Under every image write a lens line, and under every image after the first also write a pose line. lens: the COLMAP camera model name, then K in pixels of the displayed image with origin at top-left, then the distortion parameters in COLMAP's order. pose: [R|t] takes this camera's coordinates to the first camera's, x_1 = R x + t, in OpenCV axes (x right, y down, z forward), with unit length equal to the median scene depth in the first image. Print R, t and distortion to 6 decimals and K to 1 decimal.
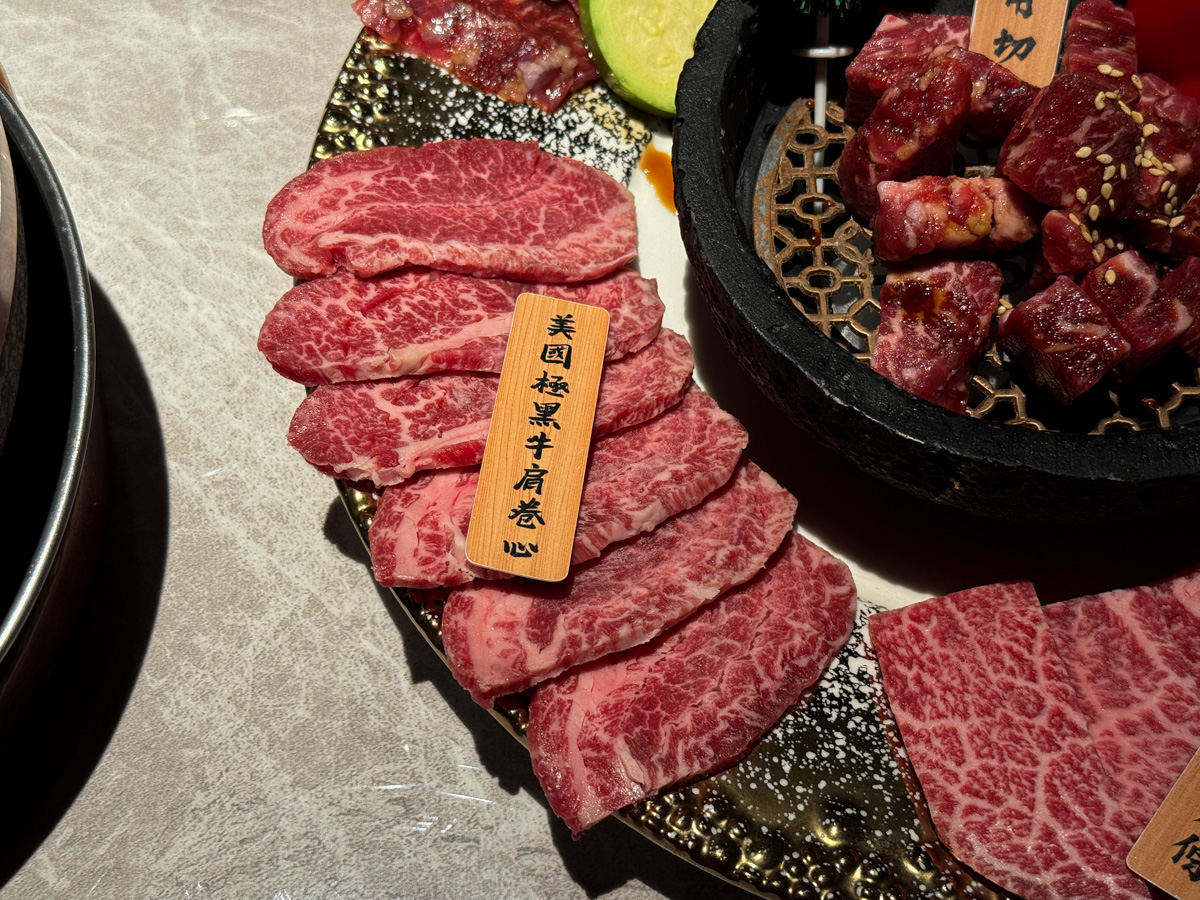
lens RADIAL K [[1760.5, 0, 596.6], [0, 1760.5, 458.9], [0, 0, 1]] dist [0.026780, 0.000000]
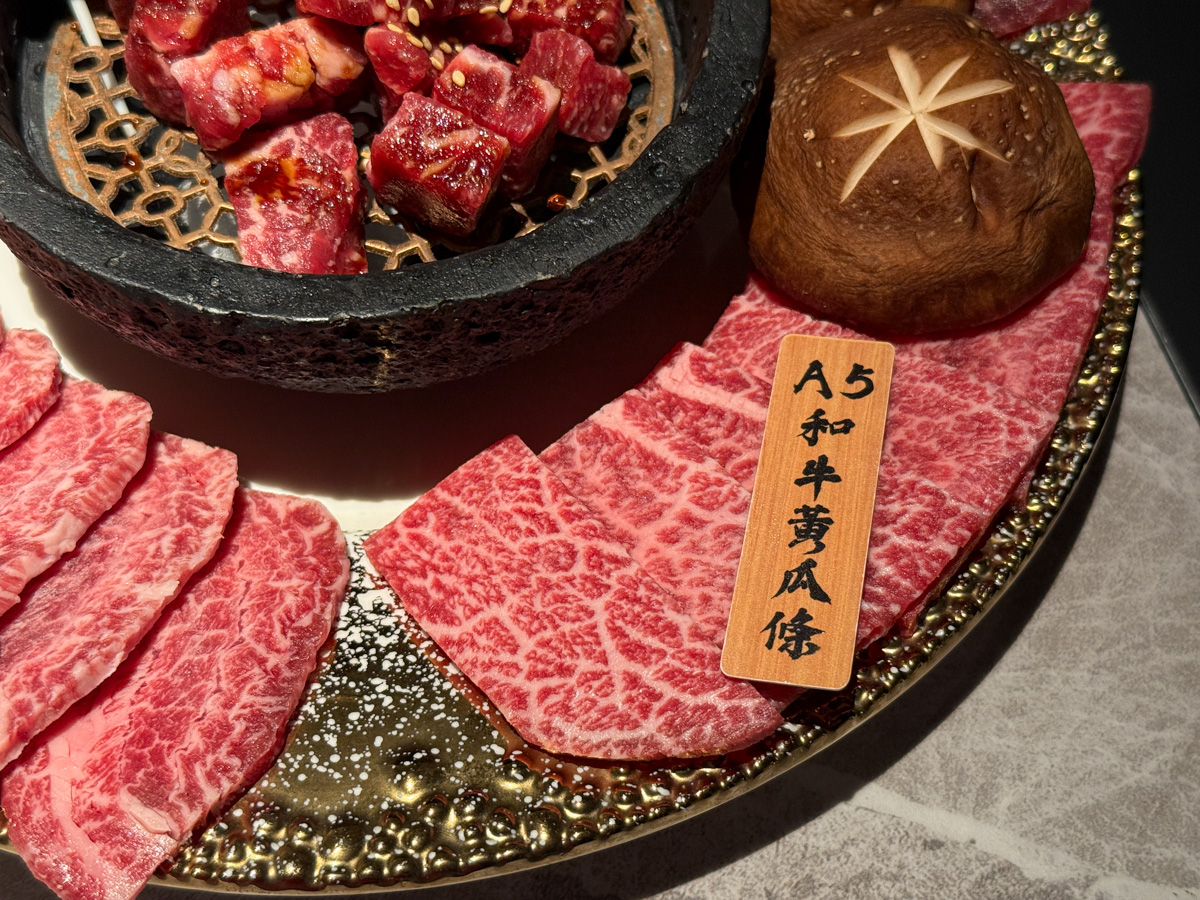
lens RADIAL K [[1760.5, 0, 597.2], [0, 1760.5, 460.7], [0, 0, 1]] dist [0.026780, 0.000000]
pose [[0.889968, -0.379701, 0.252553, 0.056925], [0.385911, 0.922155, 0.026508, 0.075936], [-0.242958, 0.073872, 0.967220, 0.143248]]
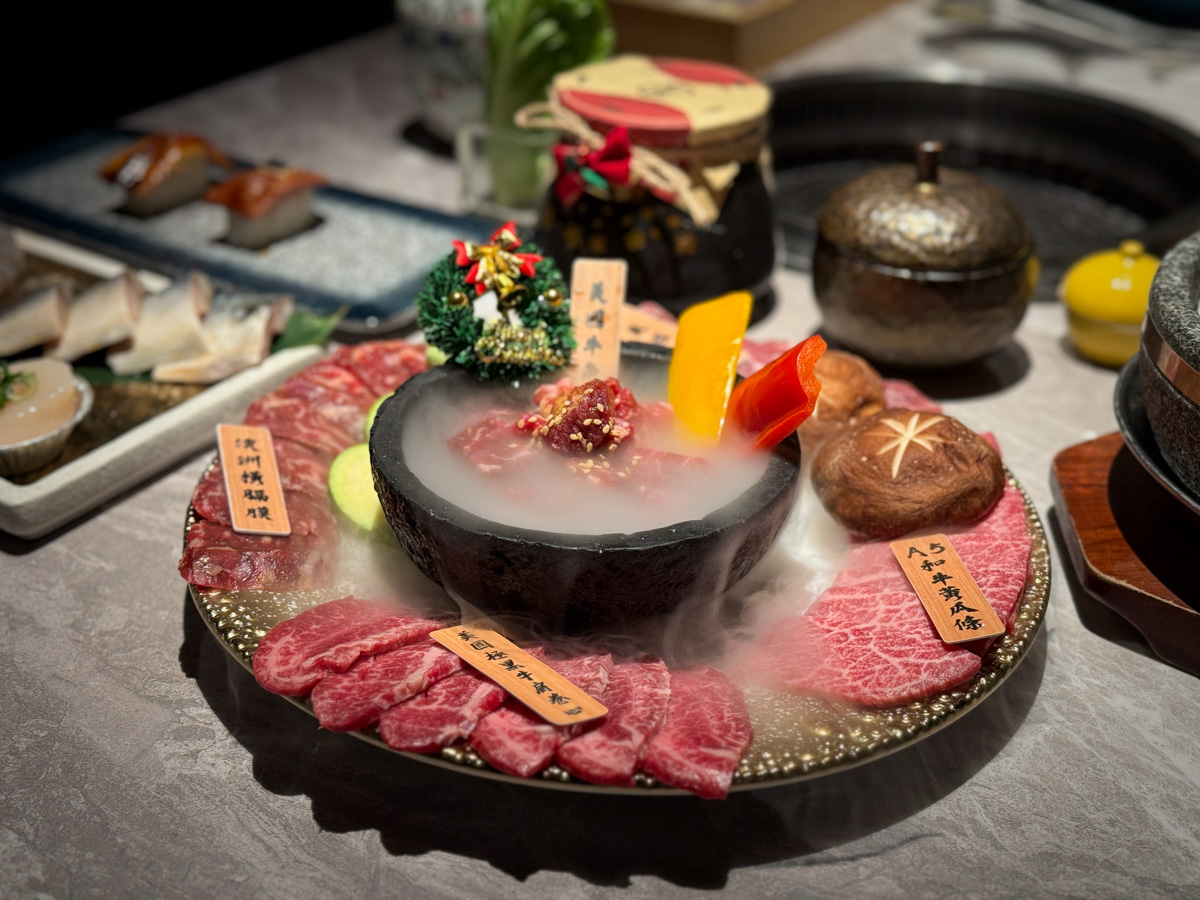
lens RADIAL K [[1760.5, 0, 608.8], [0, 1760.5, 452.1], [0, 0, 1]] dist [0.026780, 0.000000]
pose [[0.699755, -0.350604, 0.622431, -0.891306], [0.621490, 0.728406, -0.288400, 0.350470], [-0.352268, 0.588644, 0.727602, -0.273931]]
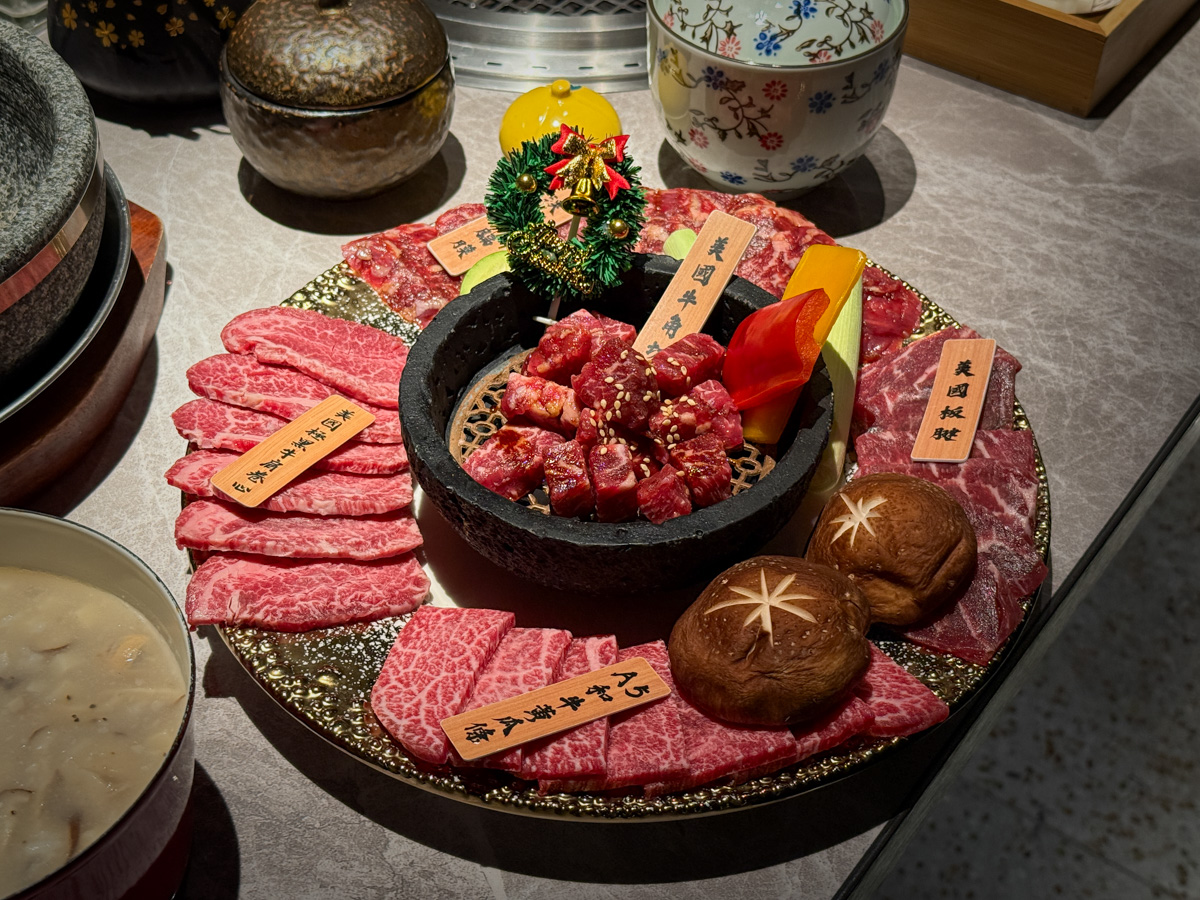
lens RADIAL K [[1760.5, 0, 579.3], [0, 1760.5, 436.4], [0, 0, 1]] dist [0.026780, 0.000000]
pose [[0.912732, 0.273232, -0.303751, 0.784338], [-0.355399, 0.897706, -0.260416, 0.340634], [0.201525, 0.345643, 0.916471, -0.592578]]
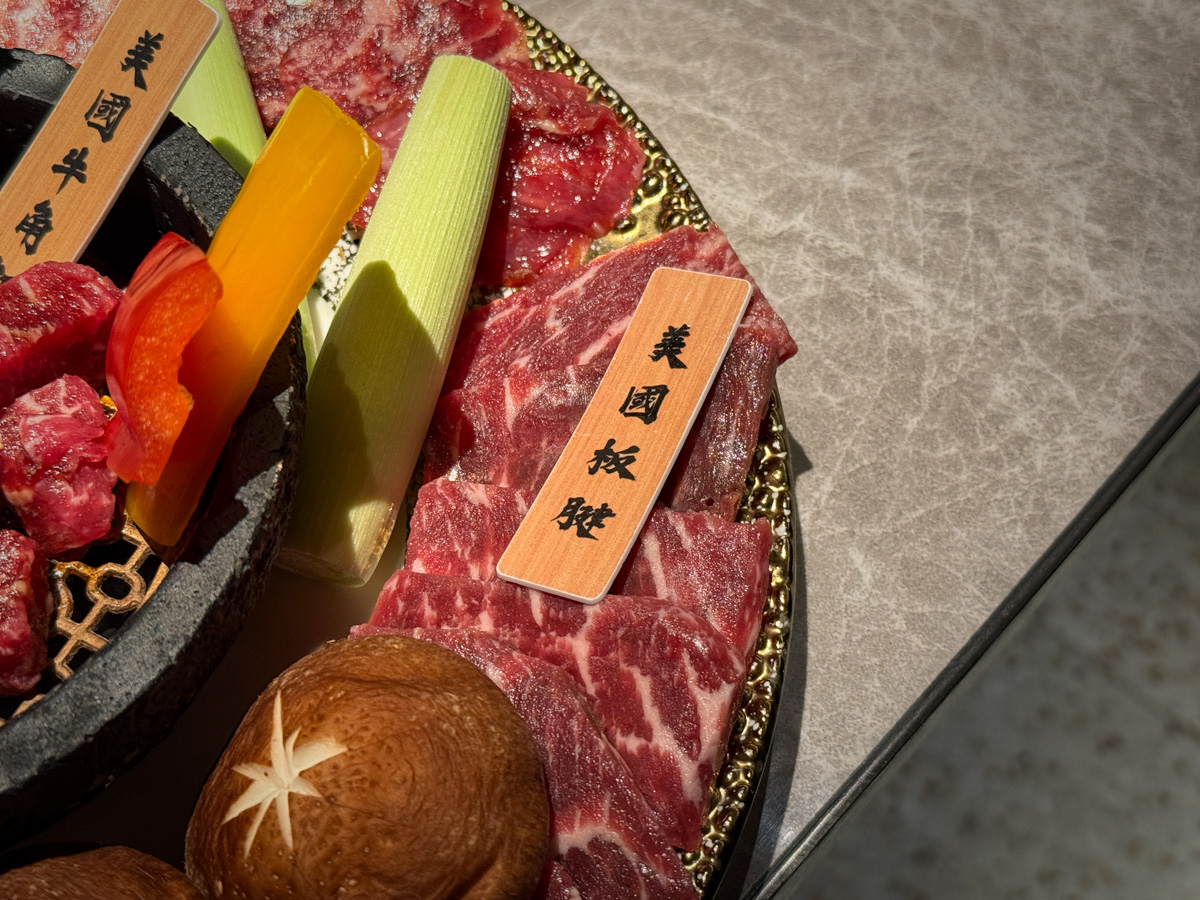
lens RADIAL K [[1760.5, 0, 625.7], [0, 1760.5, 415.3], [0, 0, 1]] dist [0.026780, 0.000000]
pose [[0.869175, 0.418505, -0.263416, 0.796668], [-0.428014, 0.903476, 0.023123, -0.355176], [0.247667, 0.092648, 0.964405, 0.352096]]
